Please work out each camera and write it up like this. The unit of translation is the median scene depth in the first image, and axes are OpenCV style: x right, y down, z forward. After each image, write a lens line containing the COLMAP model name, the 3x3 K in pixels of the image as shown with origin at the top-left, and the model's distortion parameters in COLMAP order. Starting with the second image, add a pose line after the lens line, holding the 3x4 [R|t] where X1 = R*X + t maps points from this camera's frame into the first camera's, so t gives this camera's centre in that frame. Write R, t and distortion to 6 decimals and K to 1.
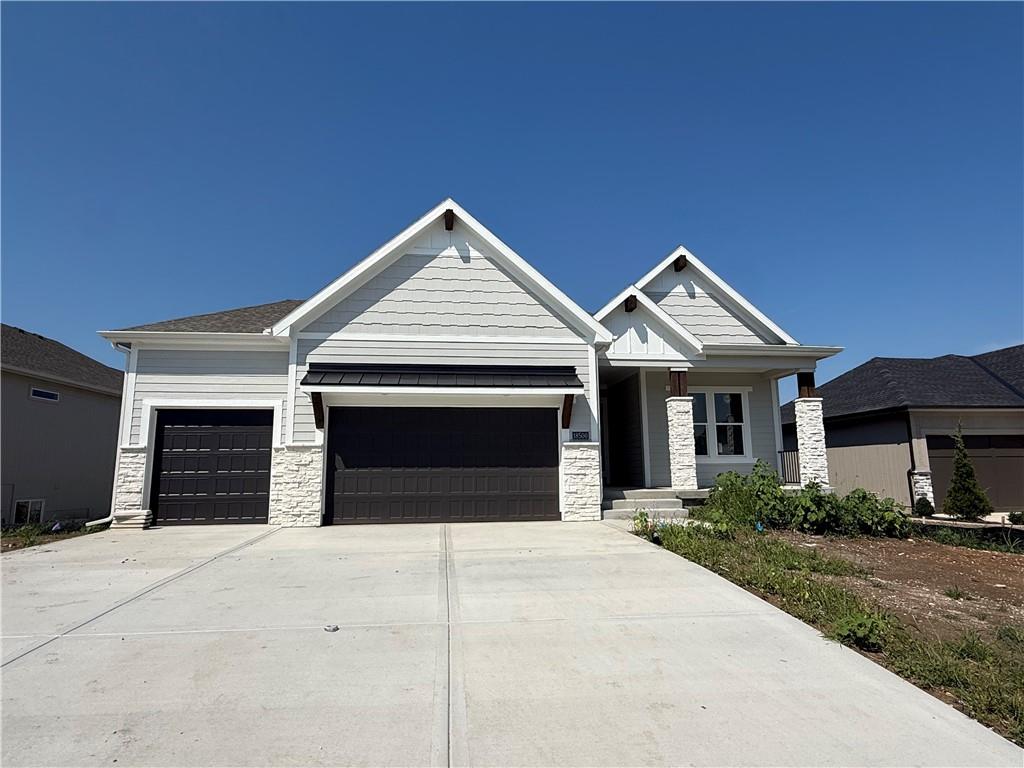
lens RADIAL K [[559.9, 0, 511.9], [0, 559.9, 386.8], [0, 0, 1]] dist [-0.000487, 0.001233]
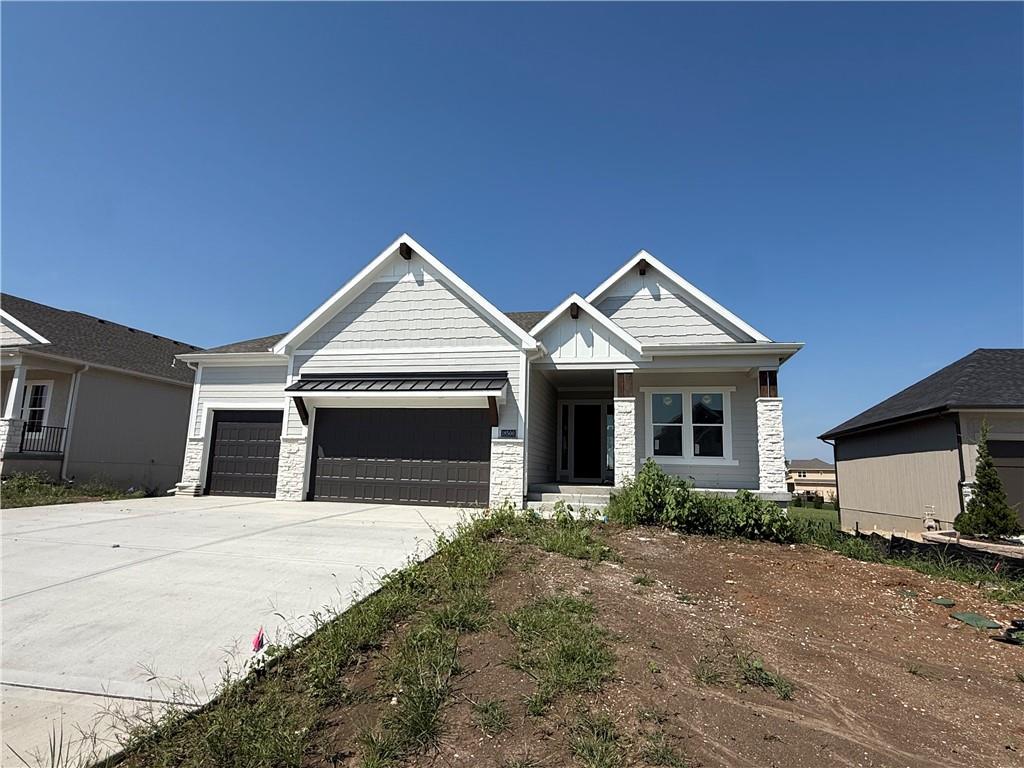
lens RADIAL K [[559.9, 0, 512.4], [0, 559.9, 380.7], [0, 0, 1]] dist [-0.000487, 0.001233]
pose [[0.944192, -0.018976, -0.328848, 0.497791], [0.013614, 0.999734, -0.018601, 0.003420], [0.329114, 0.013086, 0.944200, -0.051174]]
